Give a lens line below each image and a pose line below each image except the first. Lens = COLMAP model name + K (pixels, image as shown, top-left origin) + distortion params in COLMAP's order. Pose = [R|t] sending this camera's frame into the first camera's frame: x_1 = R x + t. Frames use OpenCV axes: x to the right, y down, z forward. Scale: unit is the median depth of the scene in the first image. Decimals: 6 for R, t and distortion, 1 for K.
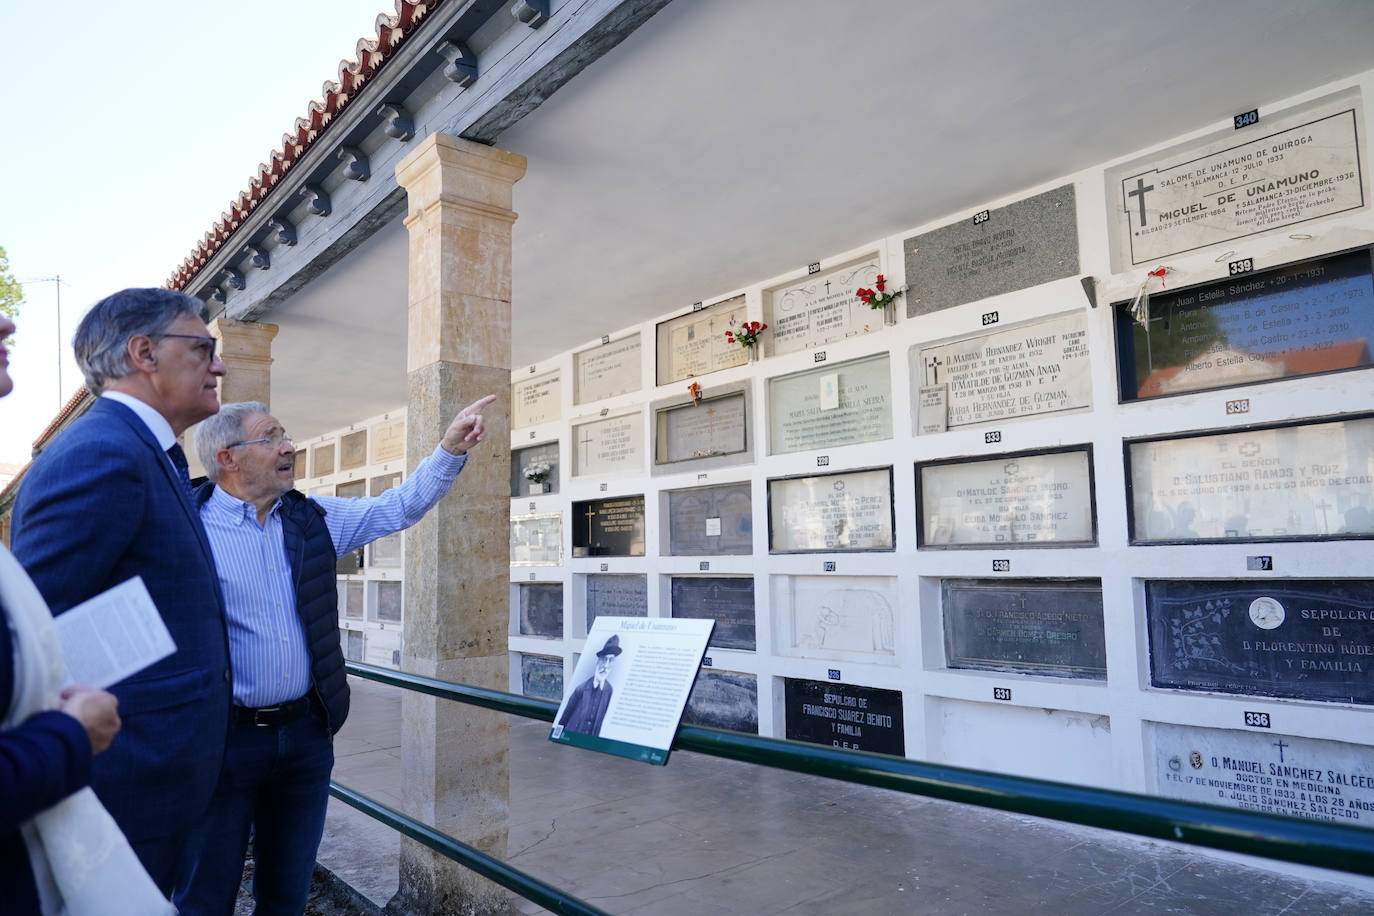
lens RADIAL K [[942.2, 0, 687.0], [0, 942.2, 458.0], [0, 0, 1]] dist [-0.005340, 0.002652]
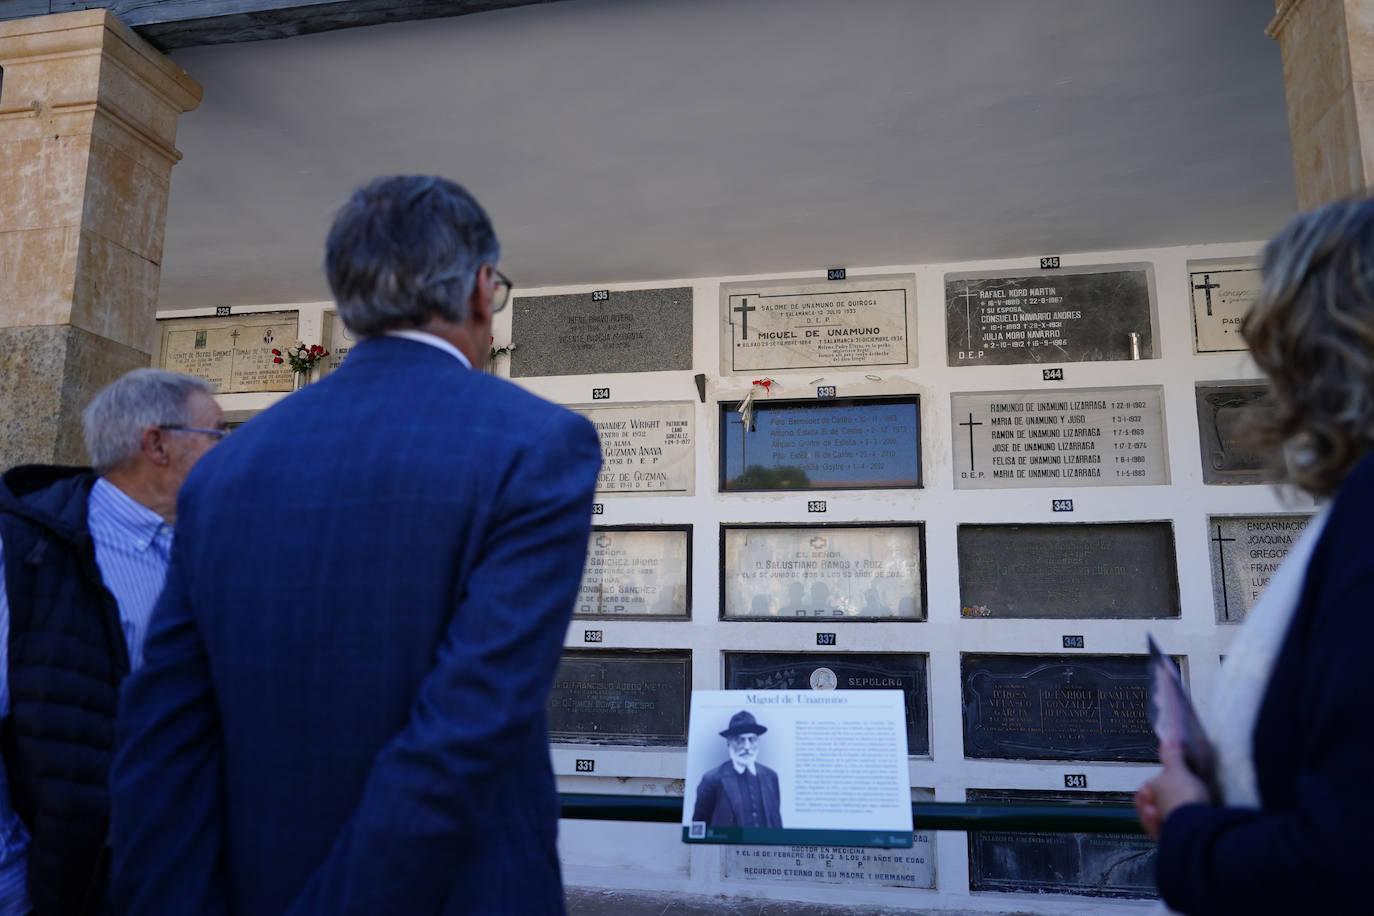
lens RADIAL K [[977.3, 0, 687.0], [0, 977.3, 458.0], [0, 0, 1]] dist [-0.006983, 0.003982]
pose [[0.766148, 0.133882, 0.628564, -0.318277], [-0.092797, 0.990856, -0.097940, 0.020399], [-0.635929, 0.016708, 0.771567, 0.140115]]
